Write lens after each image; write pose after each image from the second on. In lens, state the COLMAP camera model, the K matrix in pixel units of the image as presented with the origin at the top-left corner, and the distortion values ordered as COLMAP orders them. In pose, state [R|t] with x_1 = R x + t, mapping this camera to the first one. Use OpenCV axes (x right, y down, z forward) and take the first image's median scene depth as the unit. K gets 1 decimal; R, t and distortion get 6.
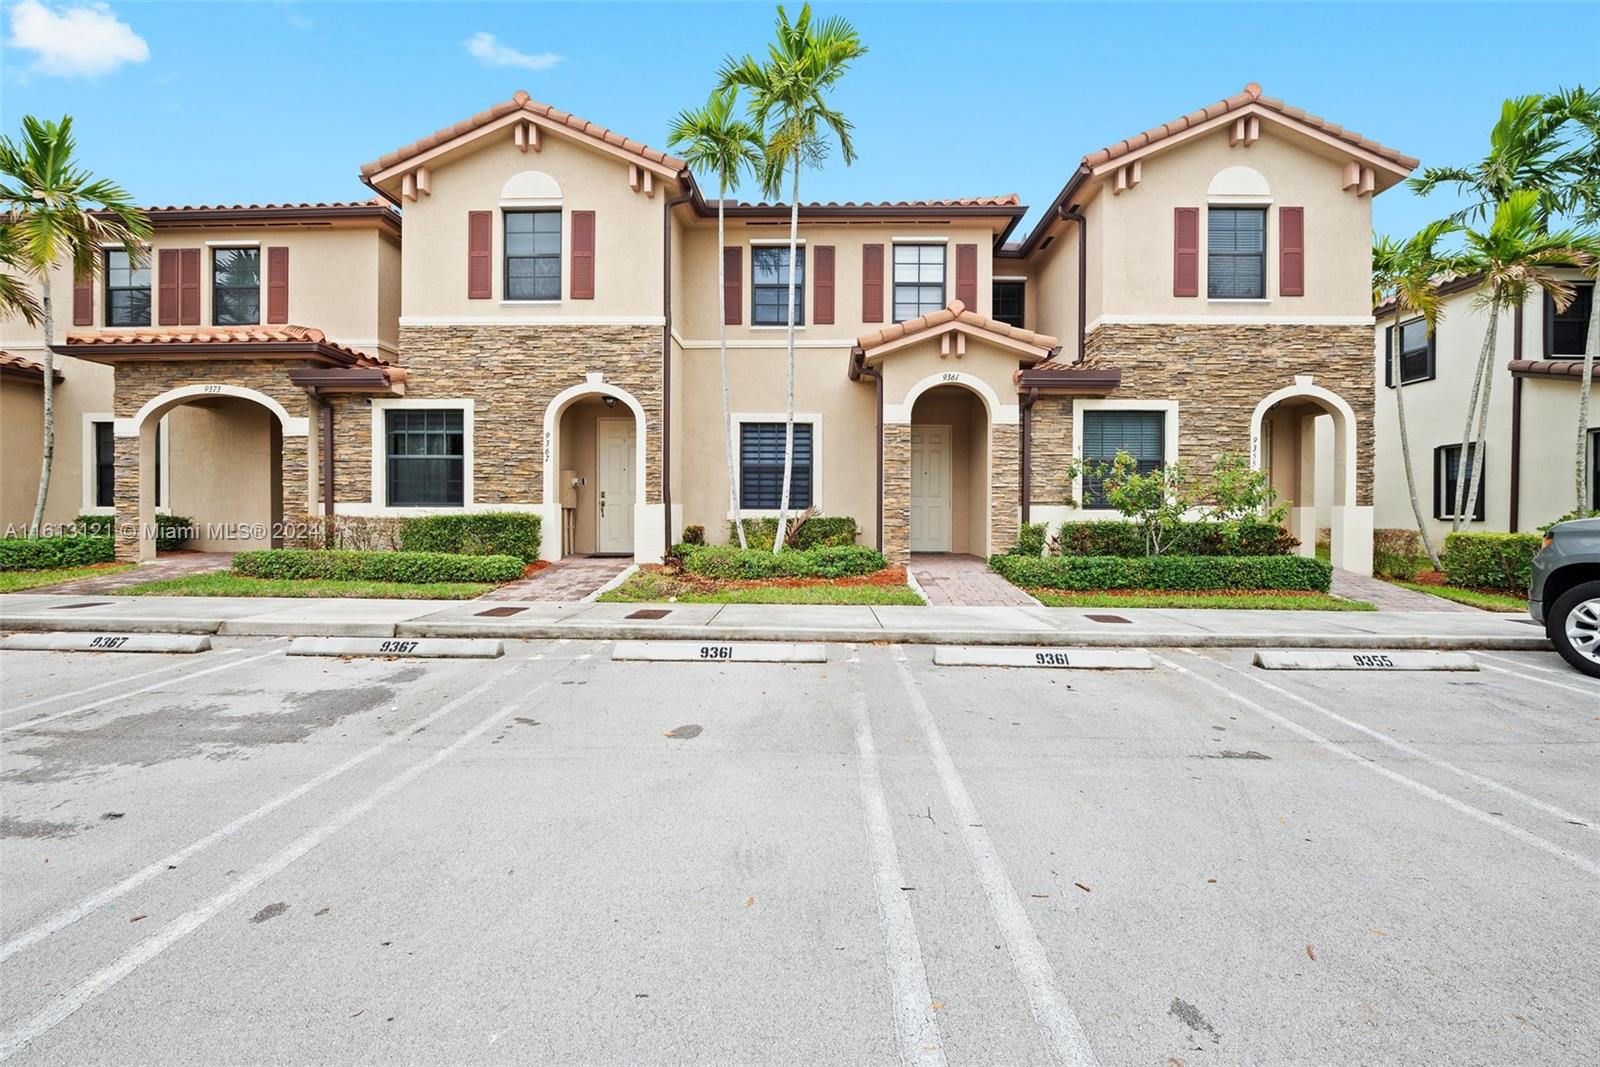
lens RADIAL K [[647.5, 0, 807.9], [0, 647.5, 511.0], [0, 0, 1]] dist [-0.007044, -0.001182]
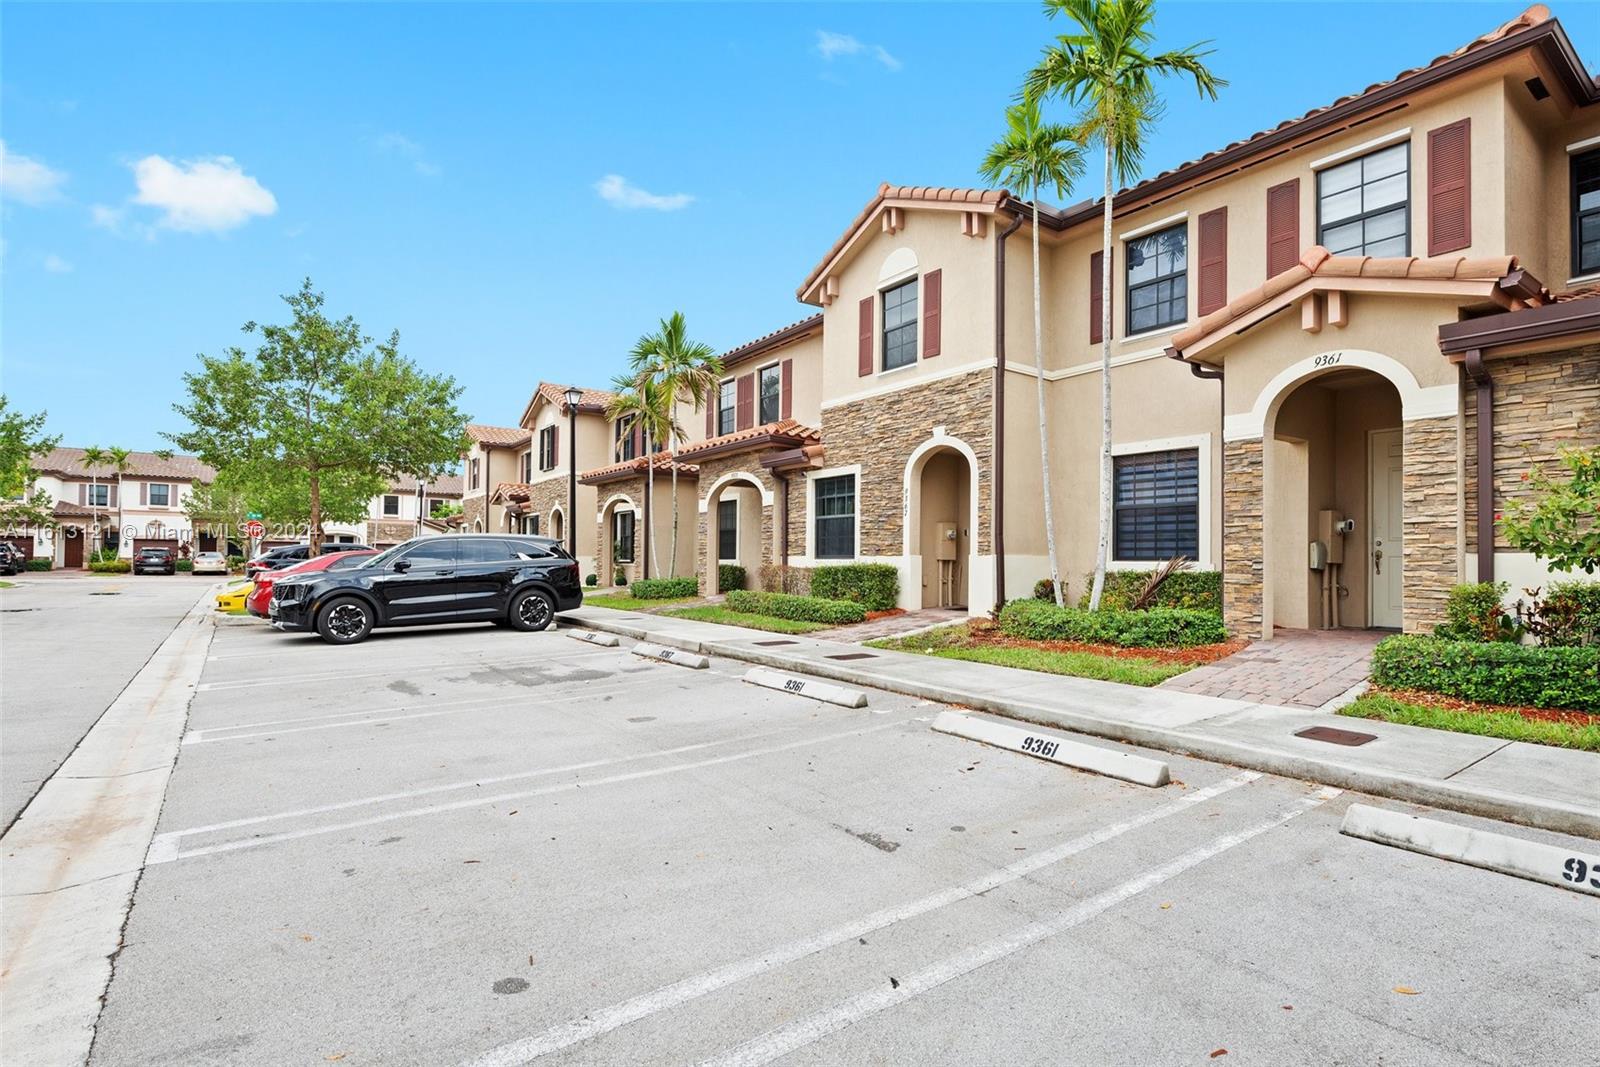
lens RADIAL K [[767.1, 0, 799.1], [0, 767.1, 538.2], [0, 0, 1]] dist [-0.006308, -0.000590]
pose [[0.606697, -0.024801, -0.794547, 0.491890], [-0.003829, 0.999410, -0.034120, 0.003716], [0.794924, 0.023743, 0.606244, 0.099092]]
